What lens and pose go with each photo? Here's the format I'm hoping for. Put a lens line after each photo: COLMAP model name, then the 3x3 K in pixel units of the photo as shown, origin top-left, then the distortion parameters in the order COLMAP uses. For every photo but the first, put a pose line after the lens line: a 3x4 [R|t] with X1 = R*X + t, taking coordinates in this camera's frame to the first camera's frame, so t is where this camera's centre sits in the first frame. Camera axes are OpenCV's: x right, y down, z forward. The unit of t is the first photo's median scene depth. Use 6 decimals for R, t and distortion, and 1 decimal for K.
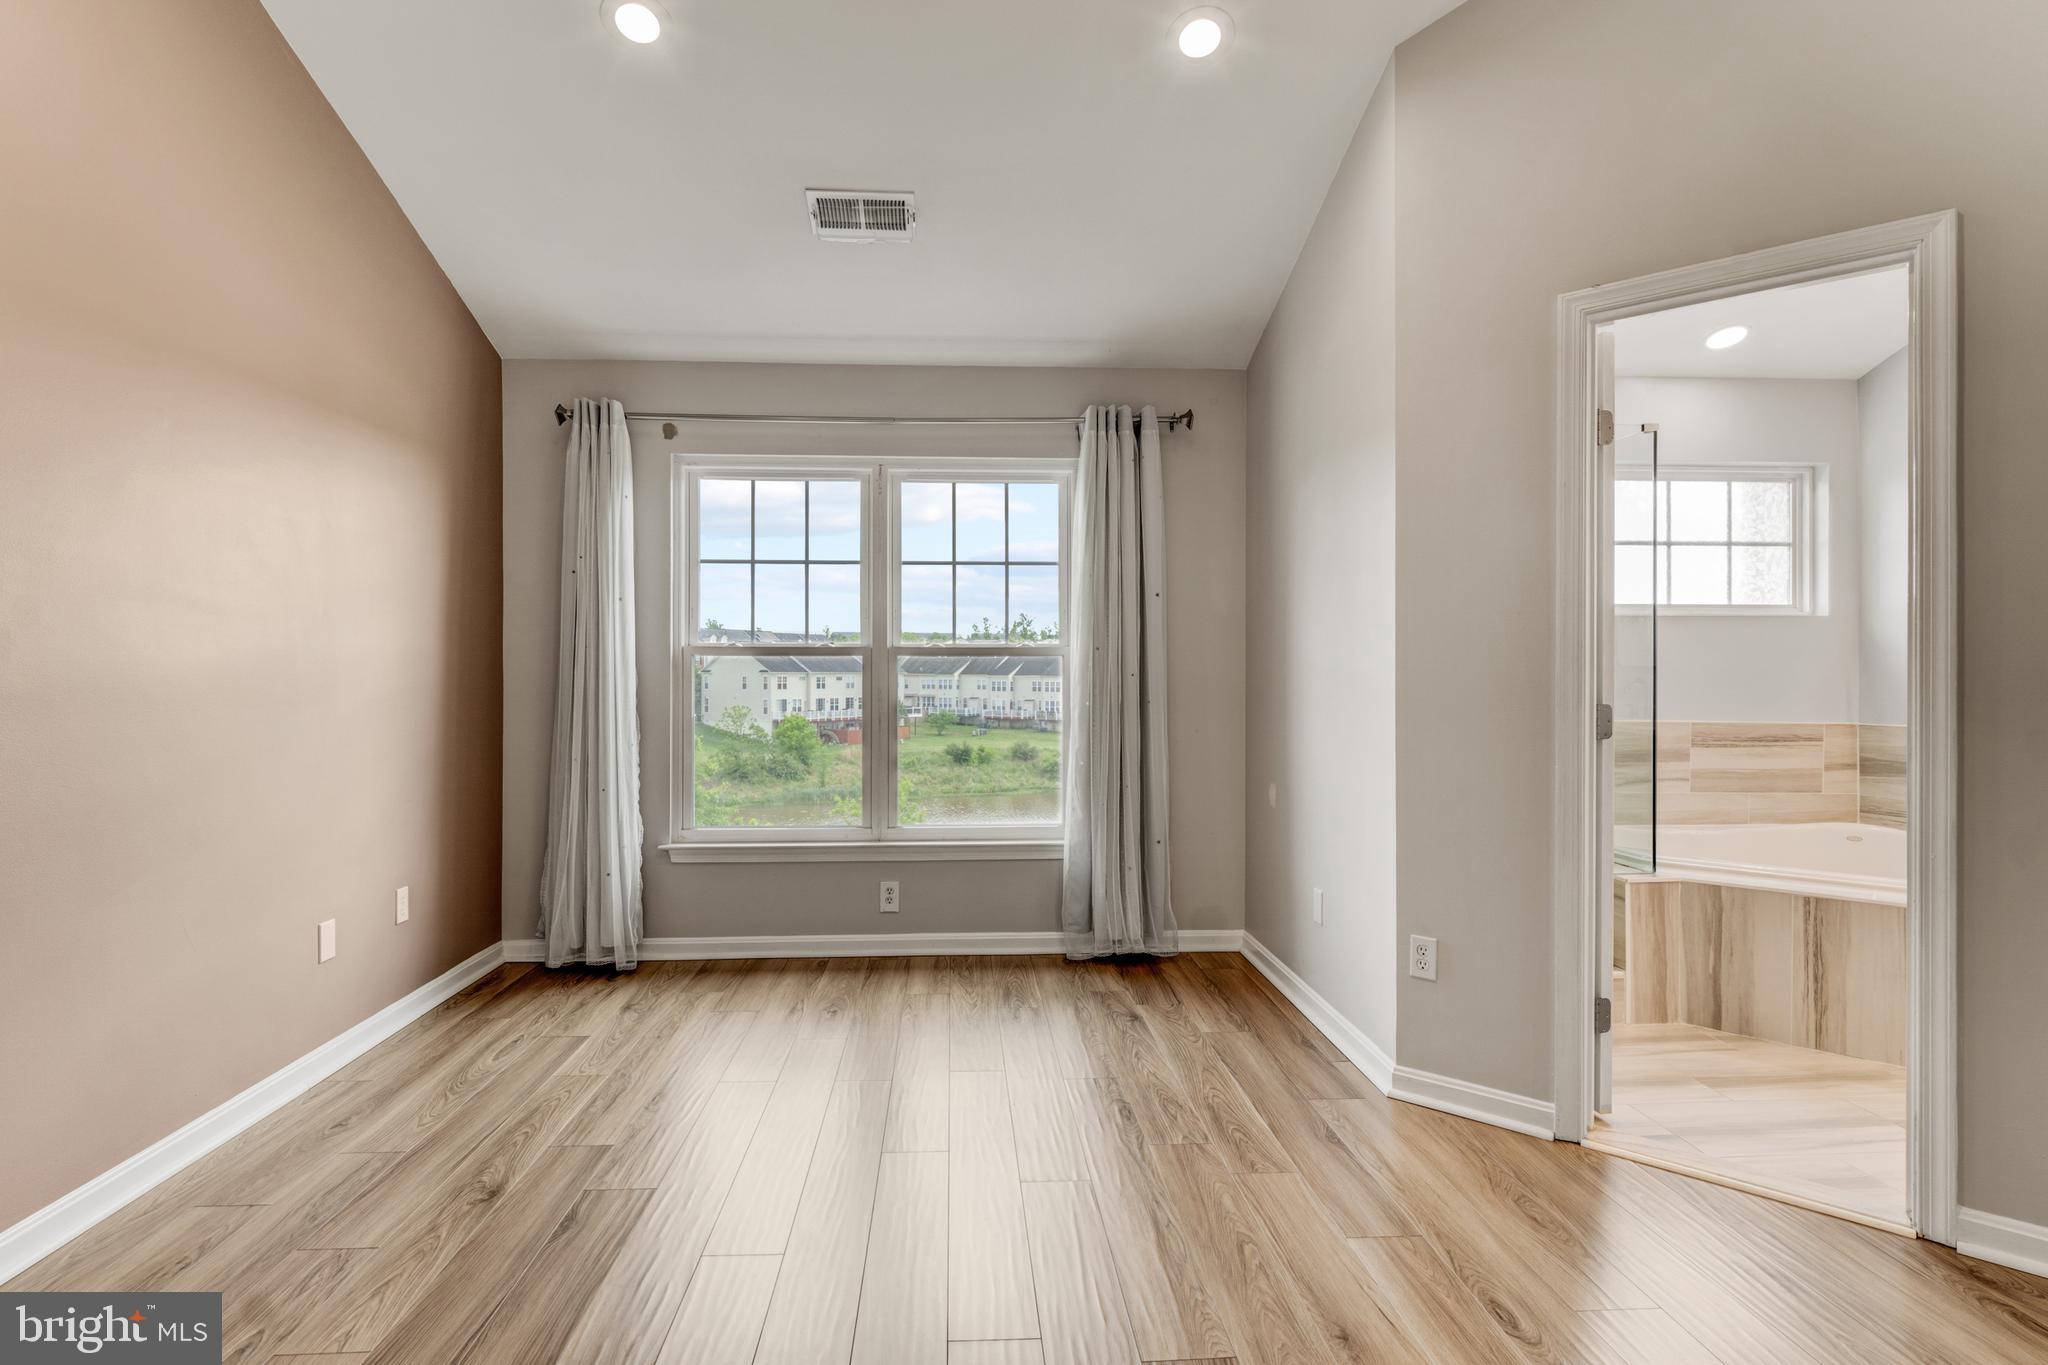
lens RADIAL K [[1035.0, 0, 1030.3], [0, 1035.0, 677.0], [0, 0, 1]] dist [-0.000204, -0.001110]
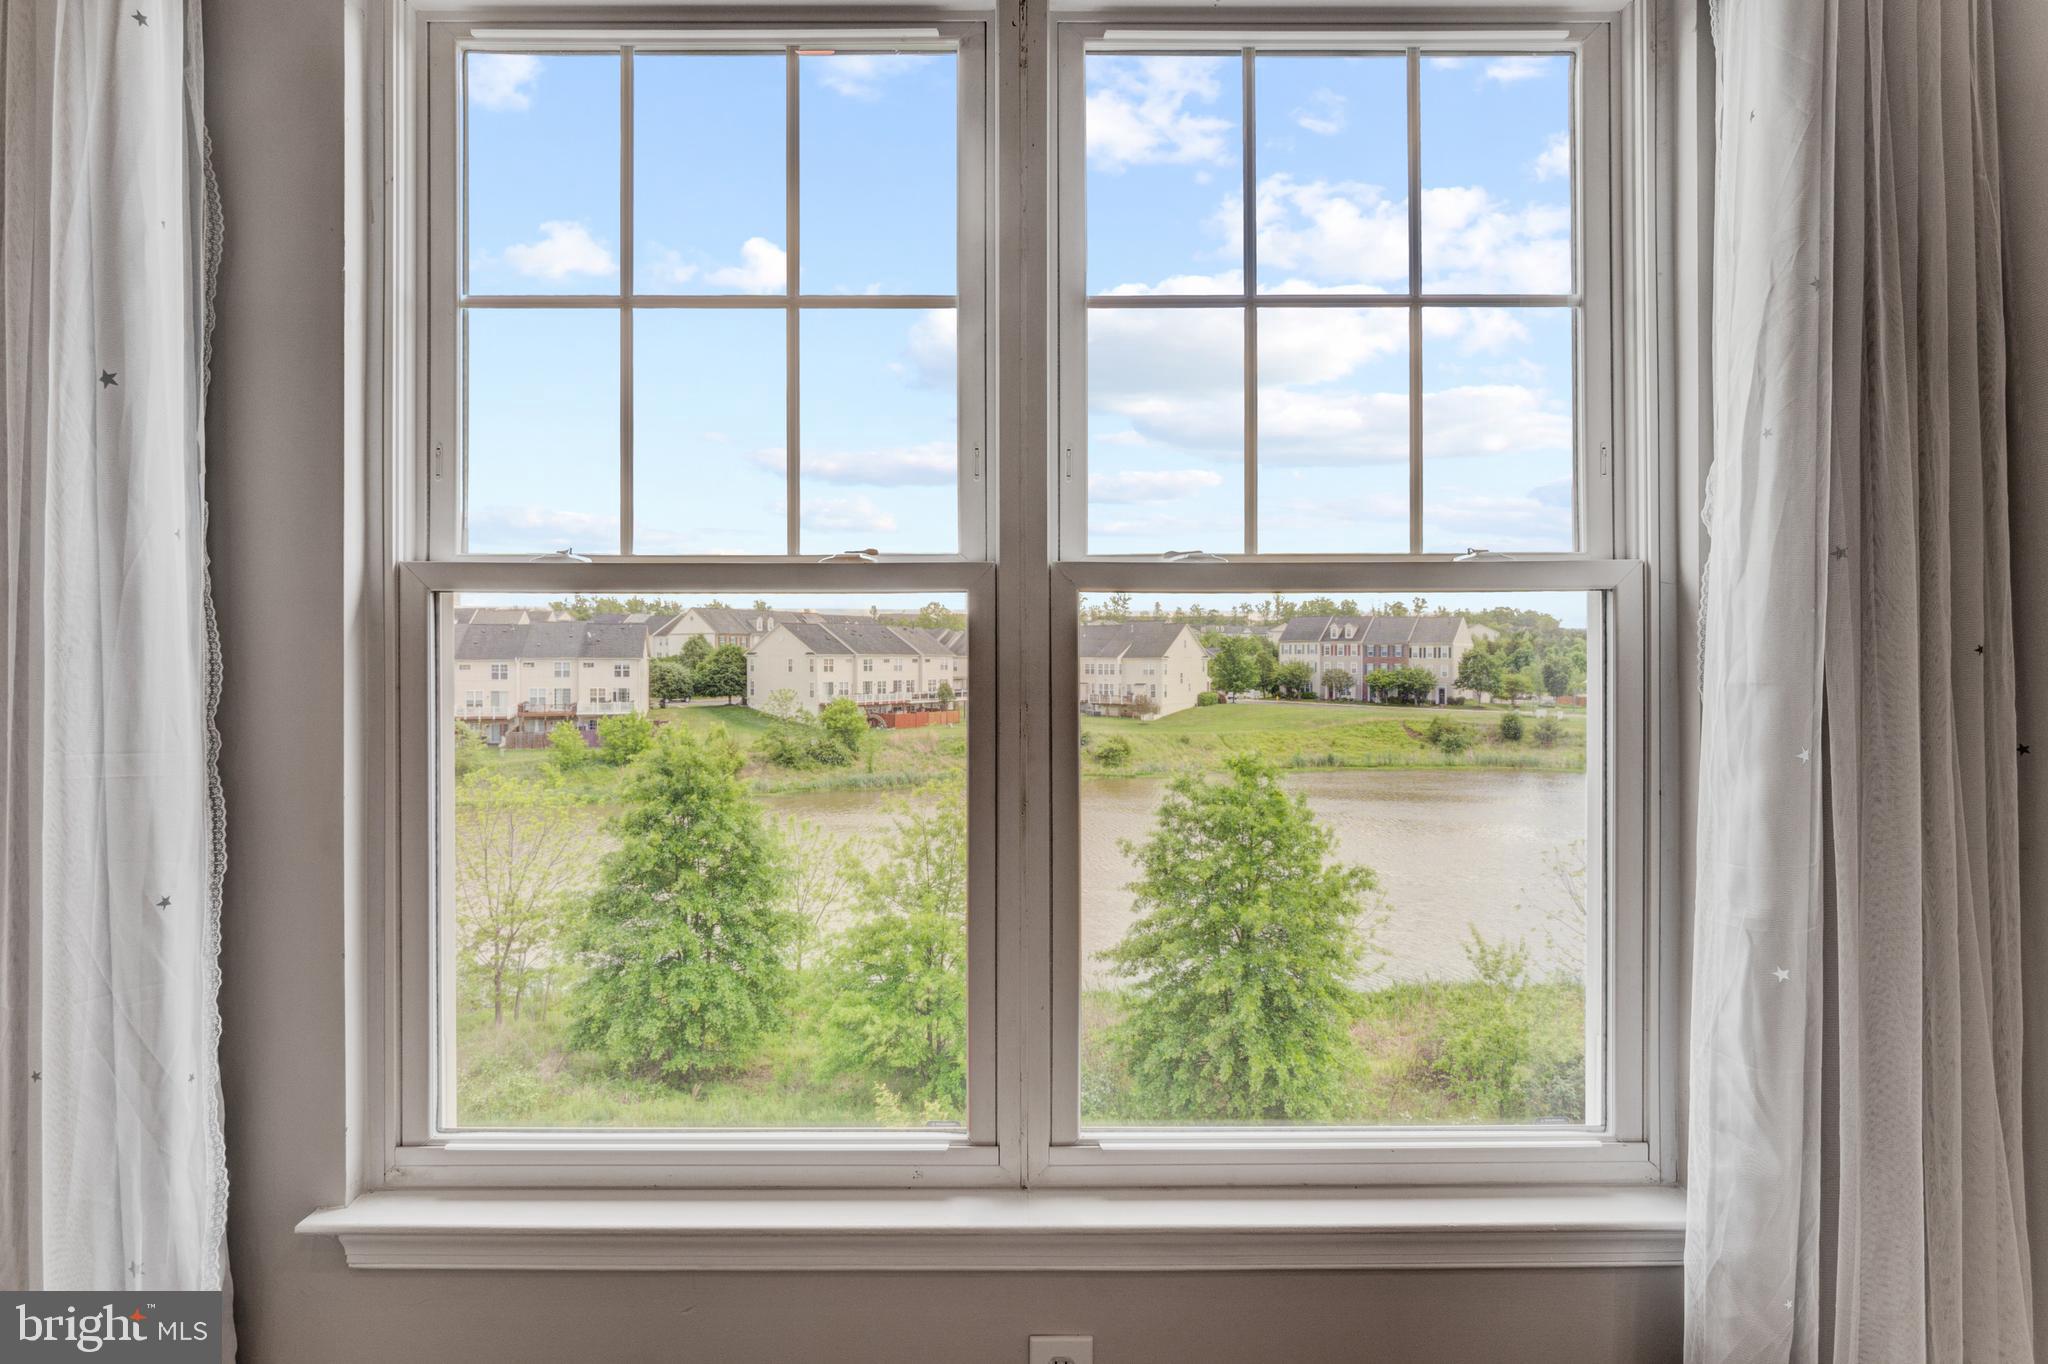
lens RADIAL K [[1047.6, 0, 1012.0], [0, 1047.6, 664.2], [0, 0, 1]] dist [-0.002489, -0.000398]
pose [[0.997984, -0.000945, -0.063456, -0.124840], [0.001263, 0.999987, 0.004972, -0.000554], [0.063451, -0.005042, 0.997972, 0.665408]]
